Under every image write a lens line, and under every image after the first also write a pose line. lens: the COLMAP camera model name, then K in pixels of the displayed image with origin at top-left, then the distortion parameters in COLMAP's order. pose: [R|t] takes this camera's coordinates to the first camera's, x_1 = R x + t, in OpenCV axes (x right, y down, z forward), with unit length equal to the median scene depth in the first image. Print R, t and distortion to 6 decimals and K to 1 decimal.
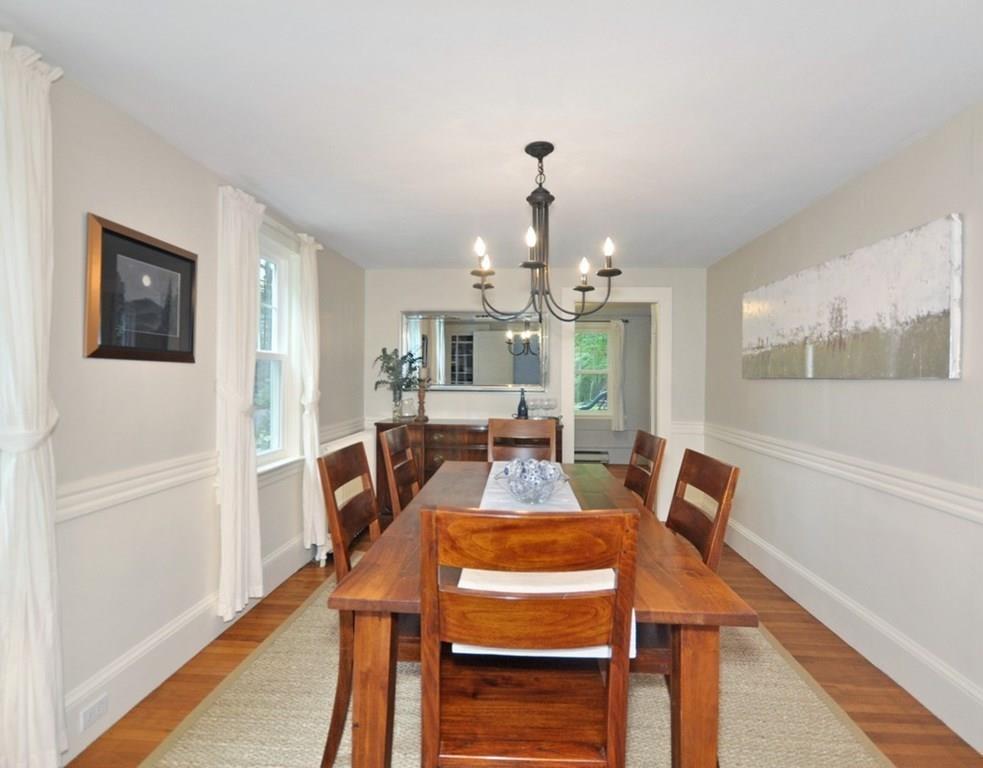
lens RADIAL K [[539.0, 0, 491.5], [0, 539.0, 384.0], [0, 0, 1]] dist [-0.002464, -0.001051]
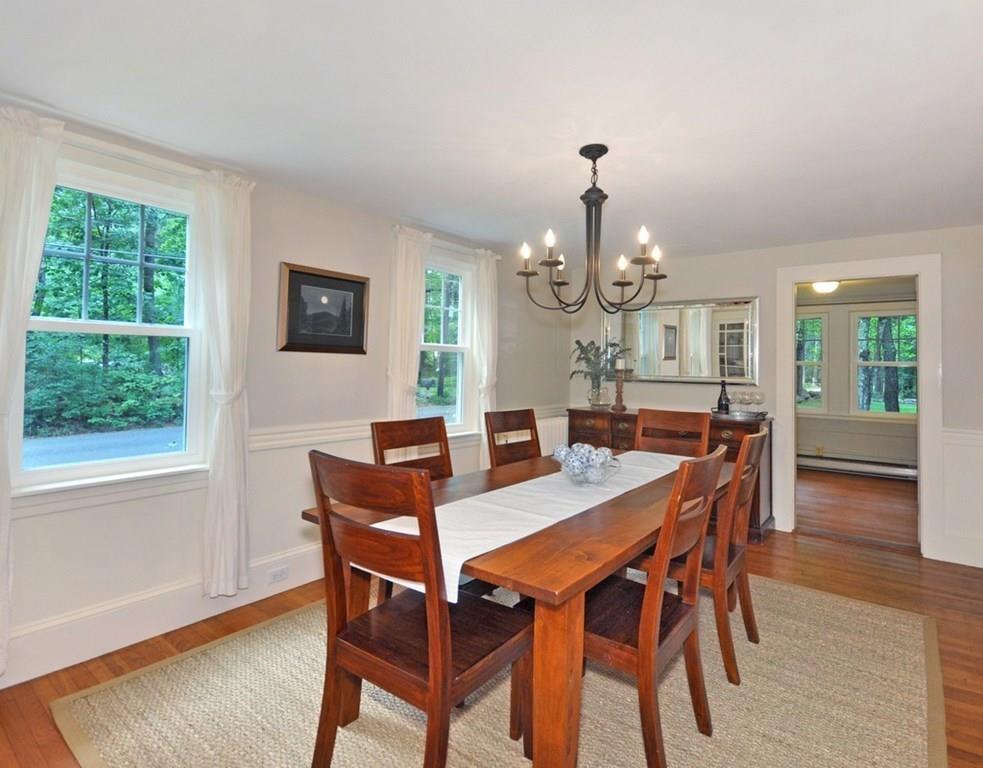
lens RADIAL K [[525.7, 0, 488.5], [0, 525.7, 356.4], [0, 0, 1]] dist [-0.003876, -0.001388]
pose [[0.826155, -0.004193, -0.563428, 0.426066], [-0.016852, 0.999341, -0.032148, 0.004772], [0.563191, 0.036054, 0.825540, 0.036822]]
